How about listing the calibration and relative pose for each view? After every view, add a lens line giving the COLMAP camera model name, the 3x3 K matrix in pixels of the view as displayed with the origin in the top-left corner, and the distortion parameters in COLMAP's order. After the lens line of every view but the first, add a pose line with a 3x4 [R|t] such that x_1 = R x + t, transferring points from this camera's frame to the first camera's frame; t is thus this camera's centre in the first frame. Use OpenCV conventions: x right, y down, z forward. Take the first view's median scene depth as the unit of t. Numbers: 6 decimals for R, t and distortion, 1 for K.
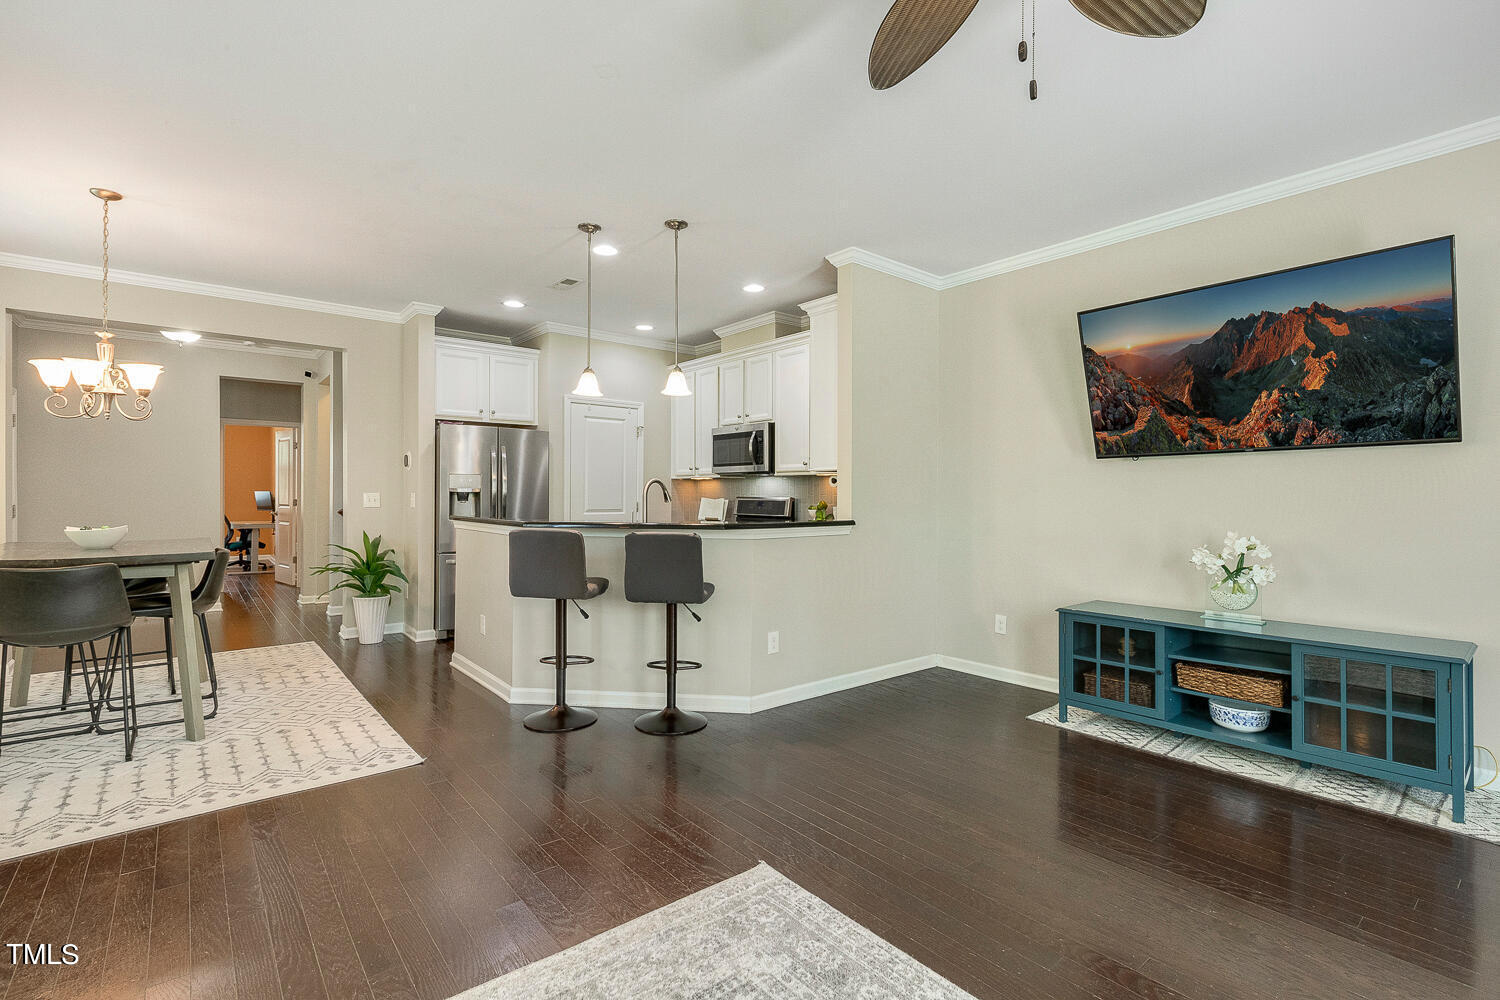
lens RADIAL K [[685.0, 0, 746.5], [0, 685.0, 495.9], [0, 0, 1]] dist [0.001537, 0.000164]
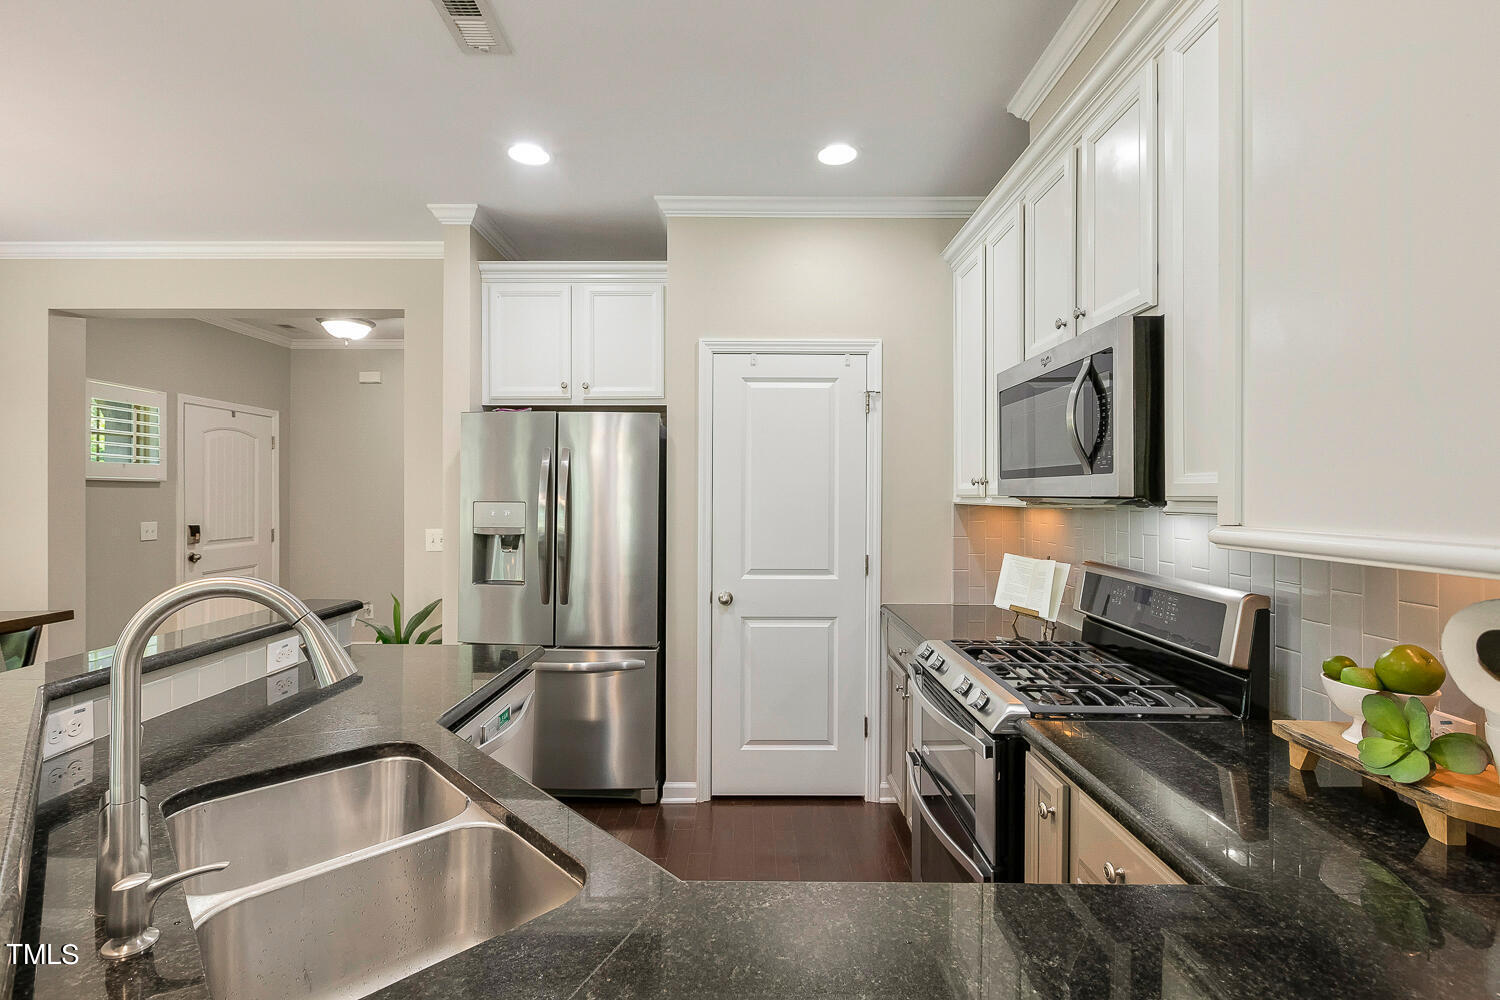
lens RADIAL K [[681.8, 0, 748.8], [0, 681.8, 492.2], [0, 0, 1]] dist [-0.001269, 0.000417]
pose [[0.772396, -0.001691, -0.635139, 0.132762], [-0.001460, 0.999989, -0.004438, -0.057078], [0.635140, 0.004355, 0.772385, 1.090244]]
